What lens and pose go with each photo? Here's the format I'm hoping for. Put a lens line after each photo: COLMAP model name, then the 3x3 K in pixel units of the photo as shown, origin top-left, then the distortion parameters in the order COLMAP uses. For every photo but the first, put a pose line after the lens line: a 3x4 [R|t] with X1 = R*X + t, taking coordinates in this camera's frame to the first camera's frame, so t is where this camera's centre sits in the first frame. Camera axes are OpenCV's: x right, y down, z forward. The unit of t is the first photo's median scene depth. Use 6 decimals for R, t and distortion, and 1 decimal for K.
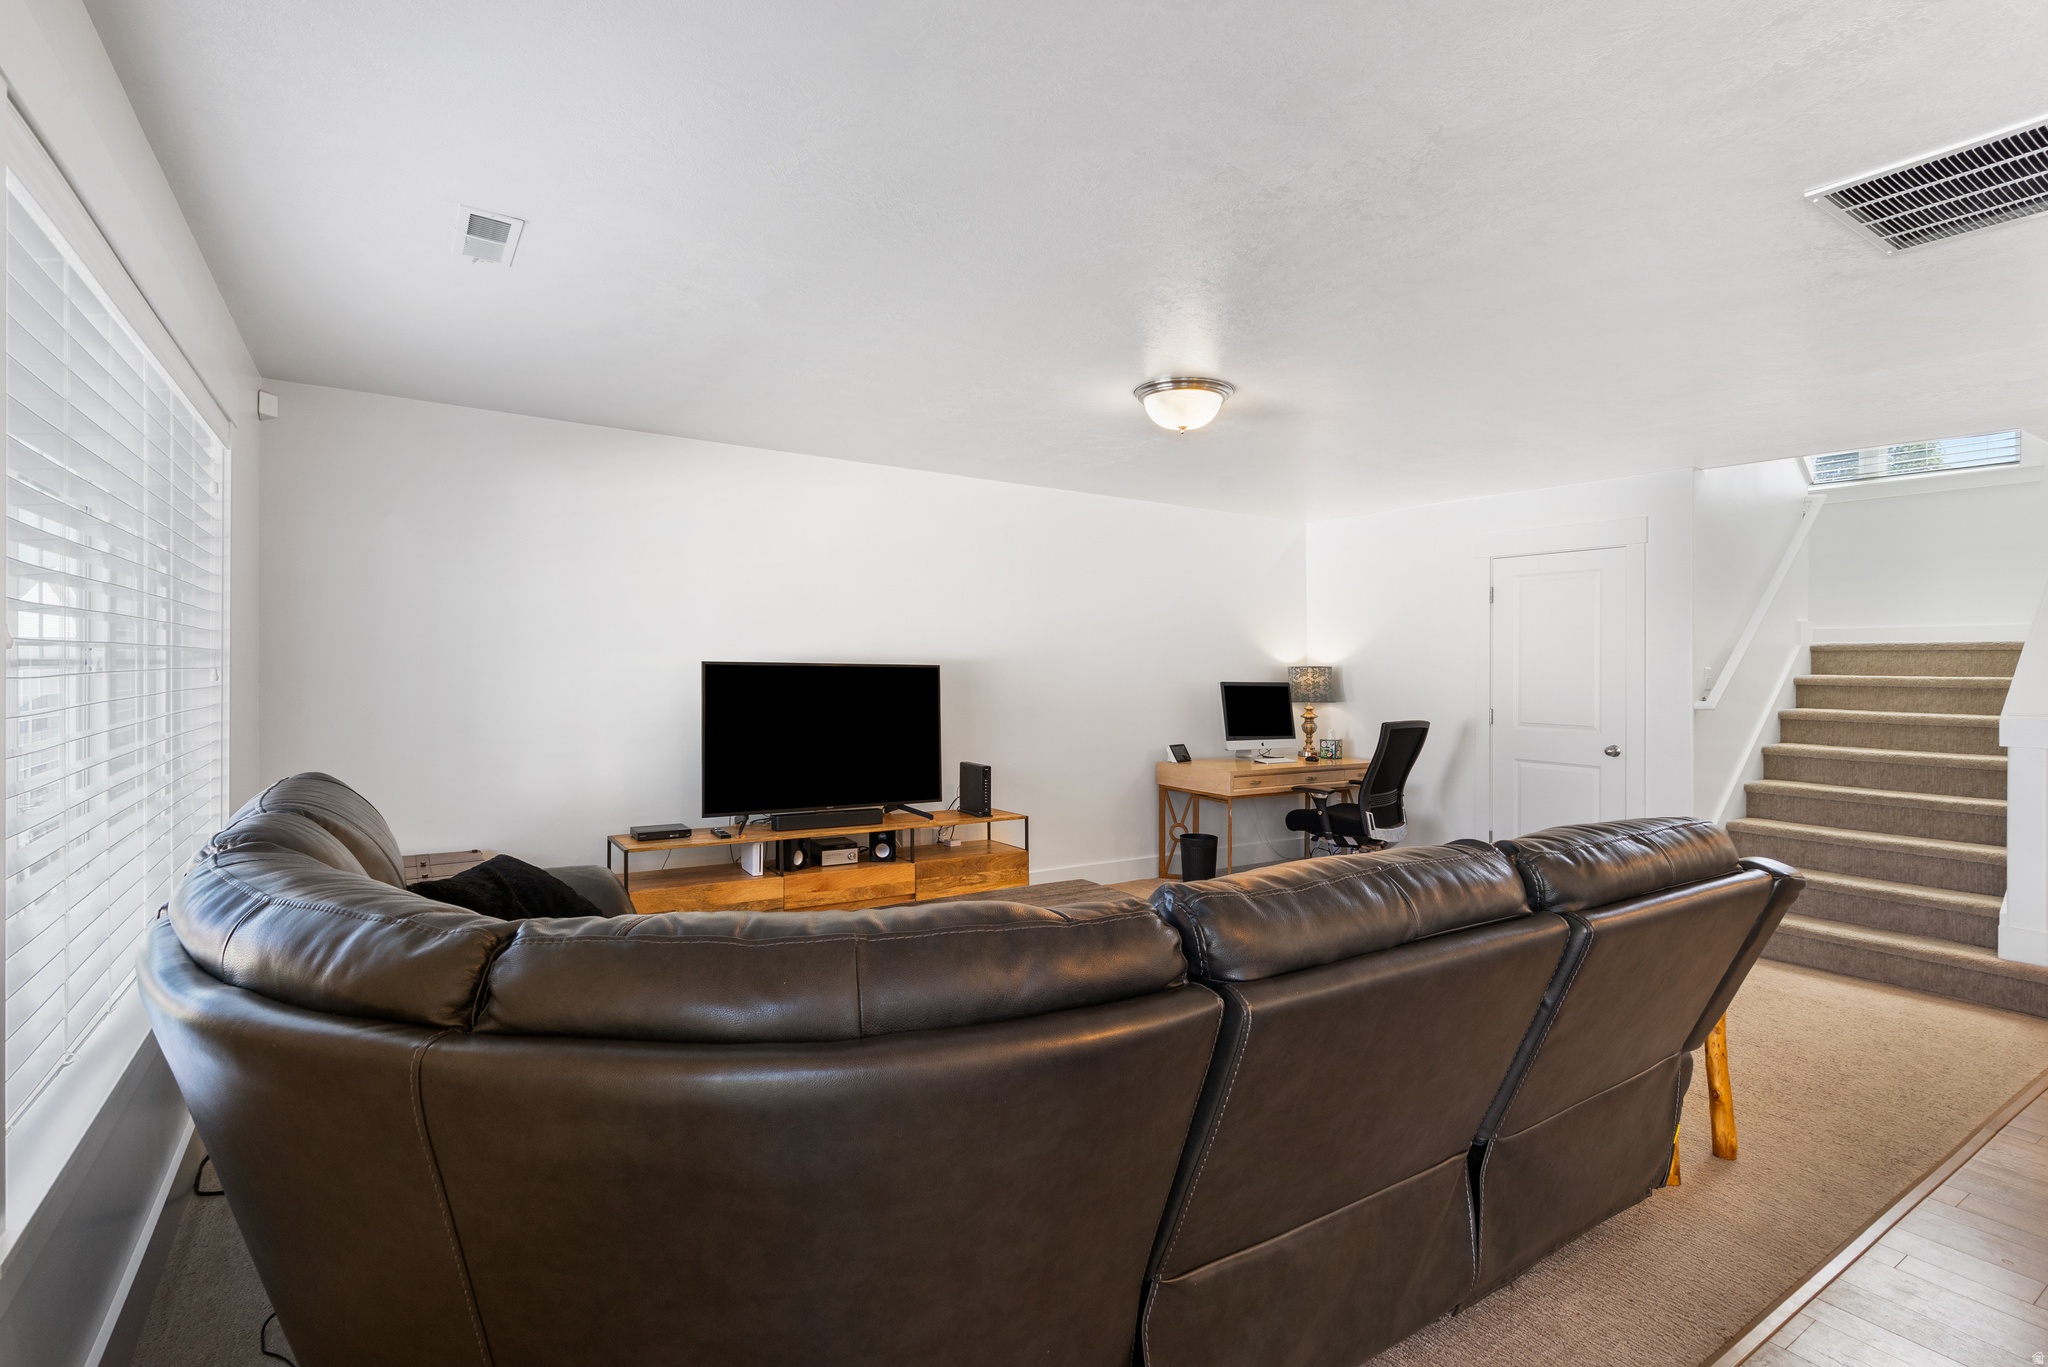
lens RADIAL K [[967.4, 0, 1020.8], [0, 967.4, 671.1], [0, 0, 1]] dist [-0.002300, -0.000256]
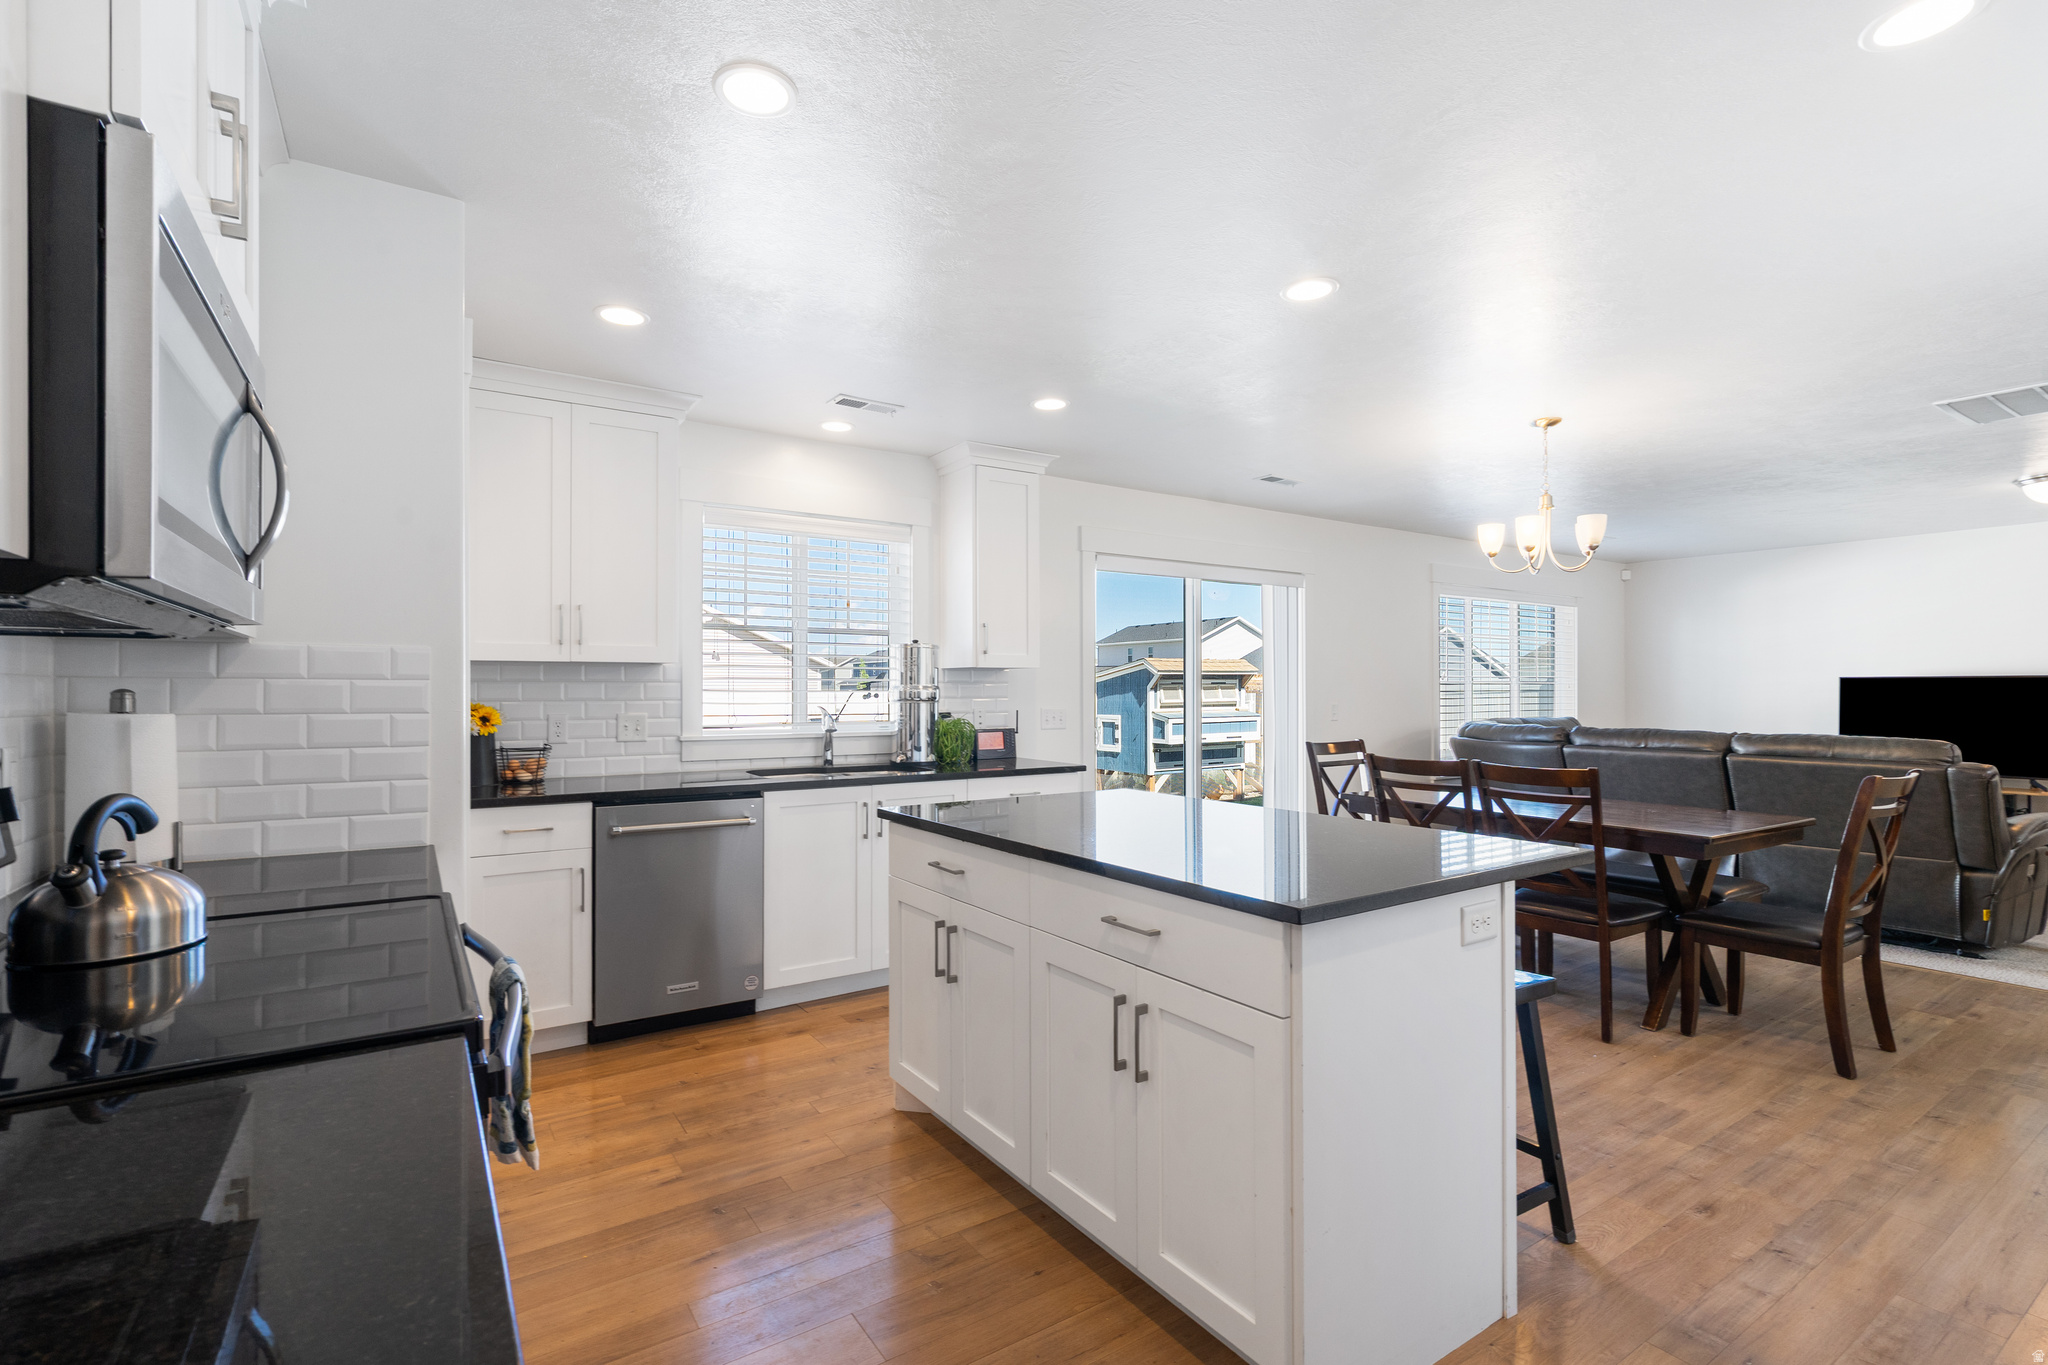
lens RADIAL K [[927.8, 0, 1018.6], [0, 927.8, 687.6], [0, 0, 1]] dist [0.004139, 0.000014]
pose [[0.001520, -0.015509, -0.999879, 1.159435], [-0.002575, 0.999876, -0.015513, 0.032983], [0.999996, 0.002598, 0.001480, -0.402122]]
